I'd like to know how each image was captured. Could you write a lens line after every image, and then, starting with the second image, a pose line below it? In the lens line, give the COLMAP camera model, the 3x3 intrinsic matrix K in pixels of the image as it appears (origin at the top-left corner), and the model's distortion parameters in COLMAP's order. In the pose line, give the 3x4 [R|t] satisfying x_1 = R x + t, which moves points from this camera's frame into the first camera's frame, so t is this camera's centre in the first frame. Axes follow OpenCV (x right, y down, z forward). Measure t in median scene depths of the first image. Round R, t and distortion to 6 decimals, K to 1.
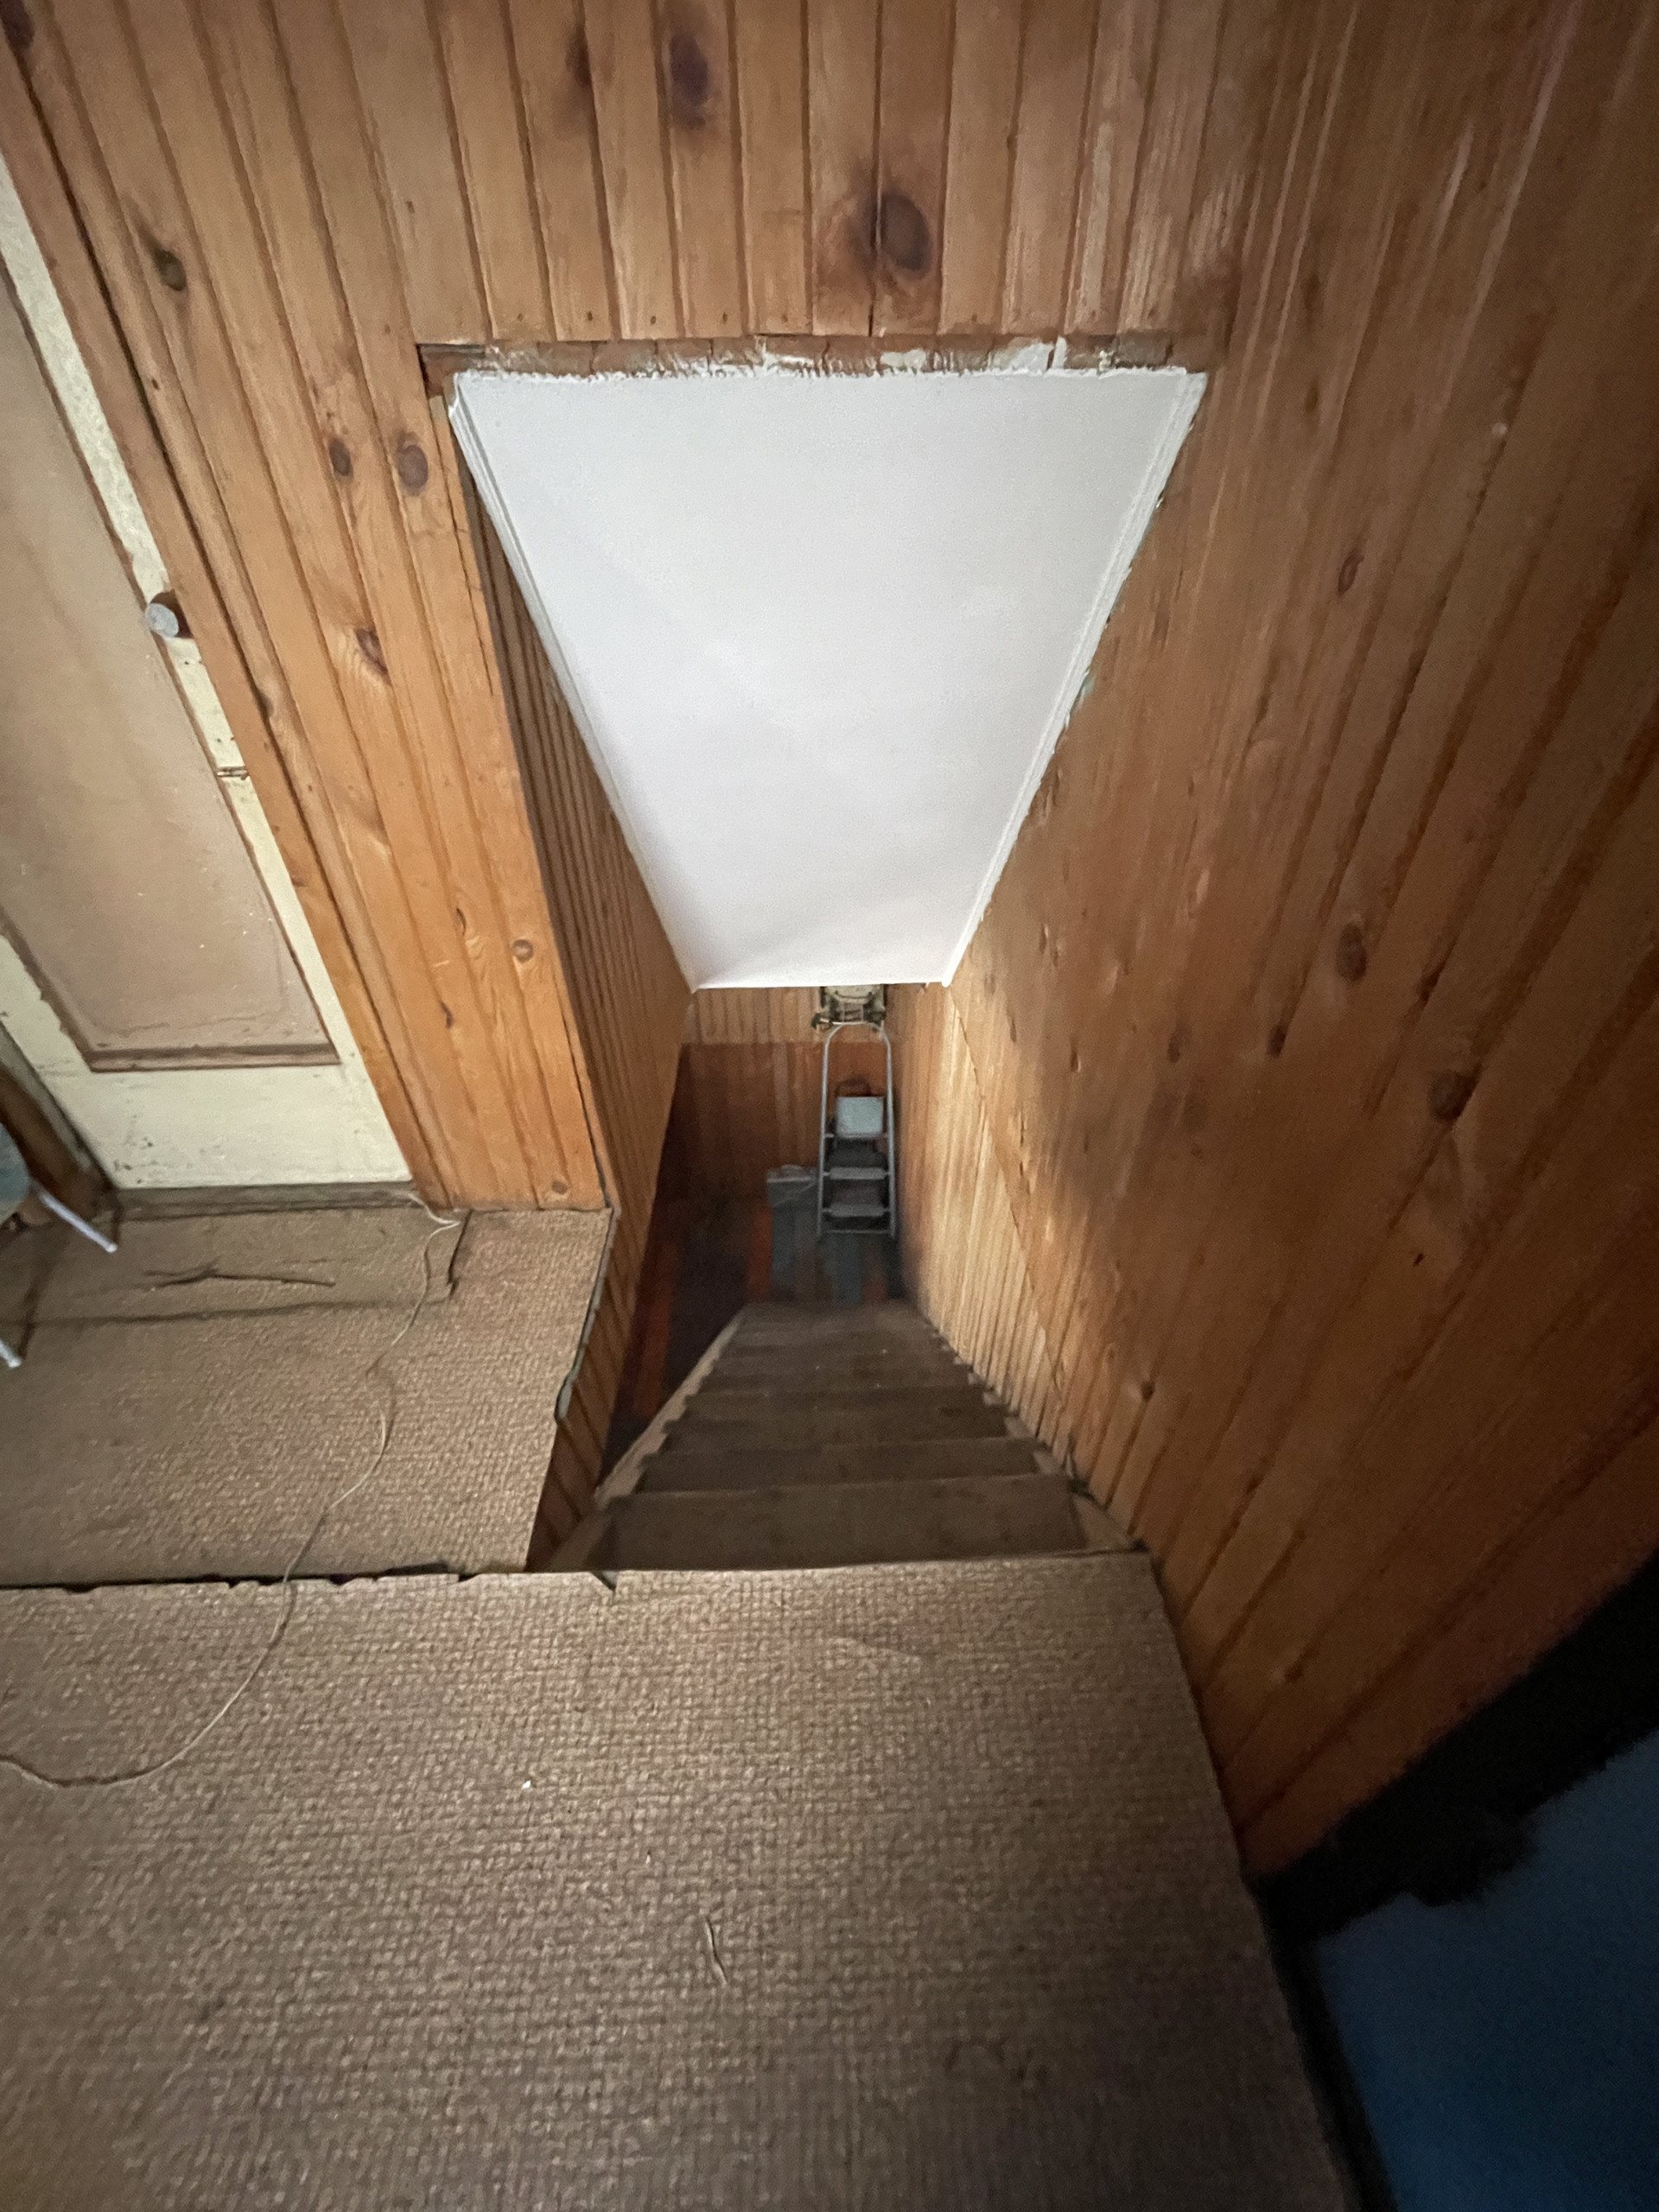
lens RADIAL K [[894.9, 0, 829.5], [0, 894.9, 1106.0], [0, 0, 1]] dist [-0.011497, 0.000078]
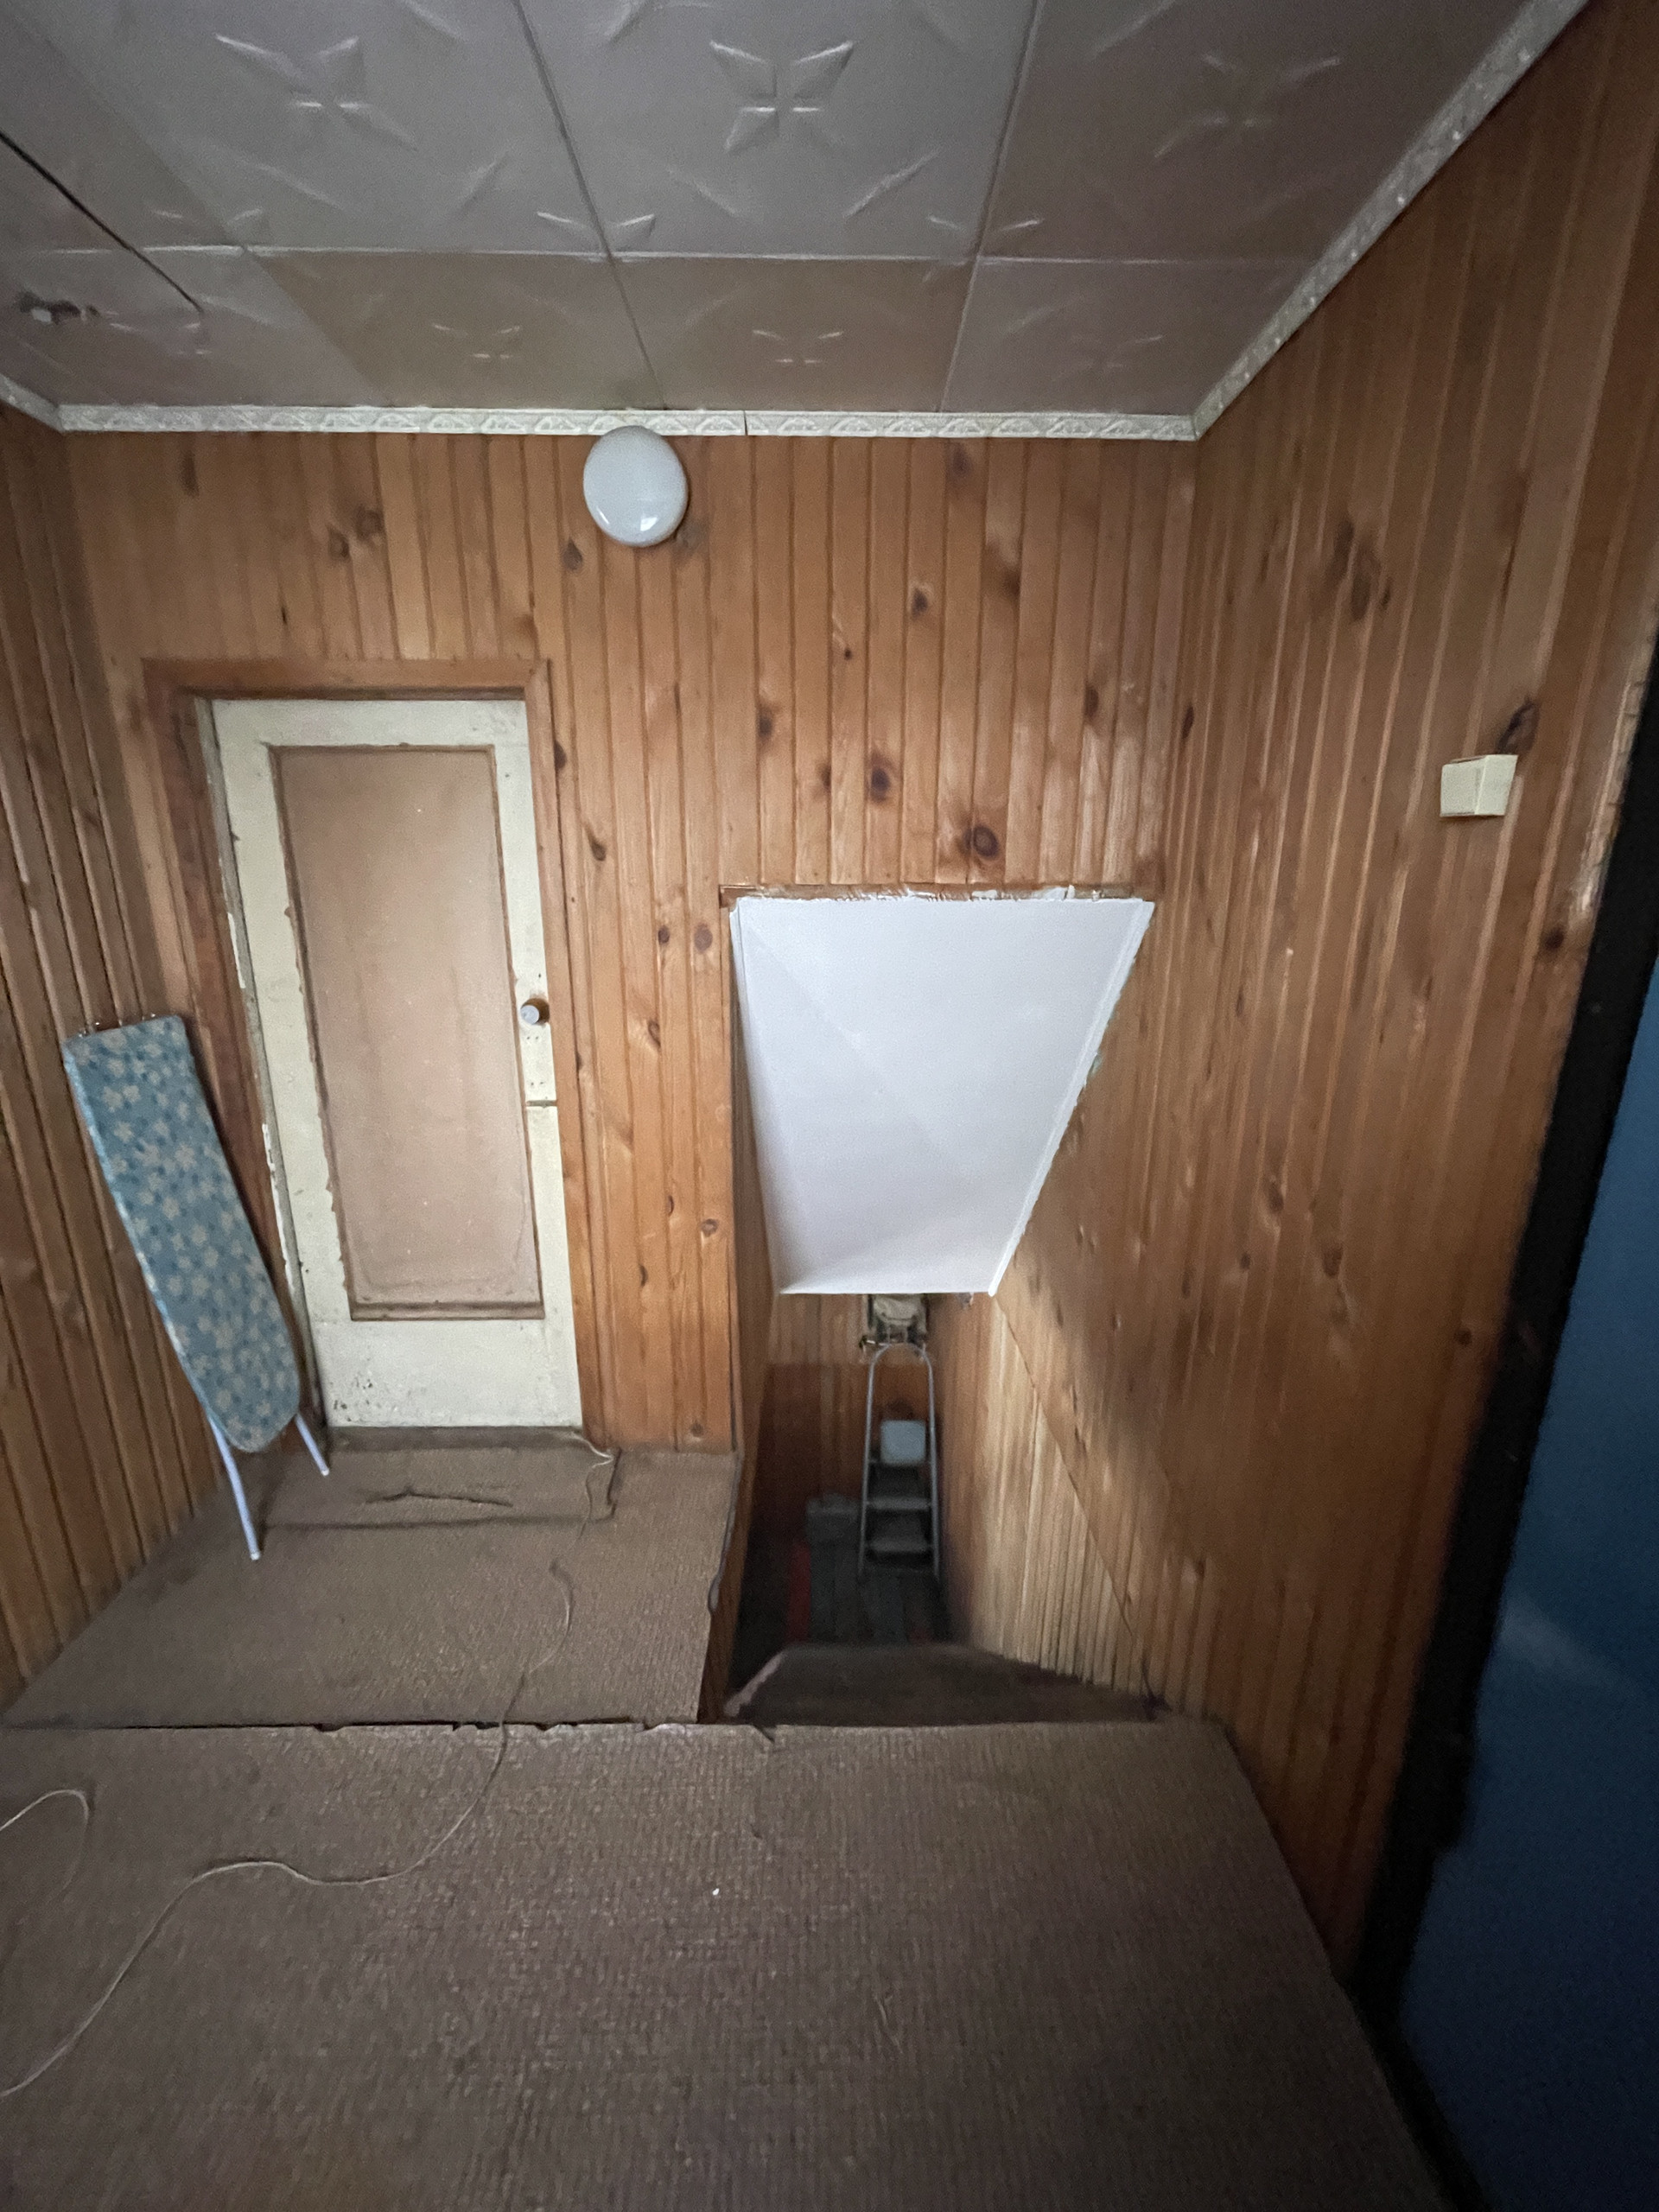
lens RADIAL K [[896.7, 0, 829.5], [0, 896.7, 1106.0], [0, 0, 1]] dist [-0.000641, -0.000096]
pose [[0.999727, 0.013293, -0.019192, -0.155944], [-0.019591, 0.924792, -0.379968, 0.213557], [0.012697, 0.380240, 0.924801, -0.433878]]
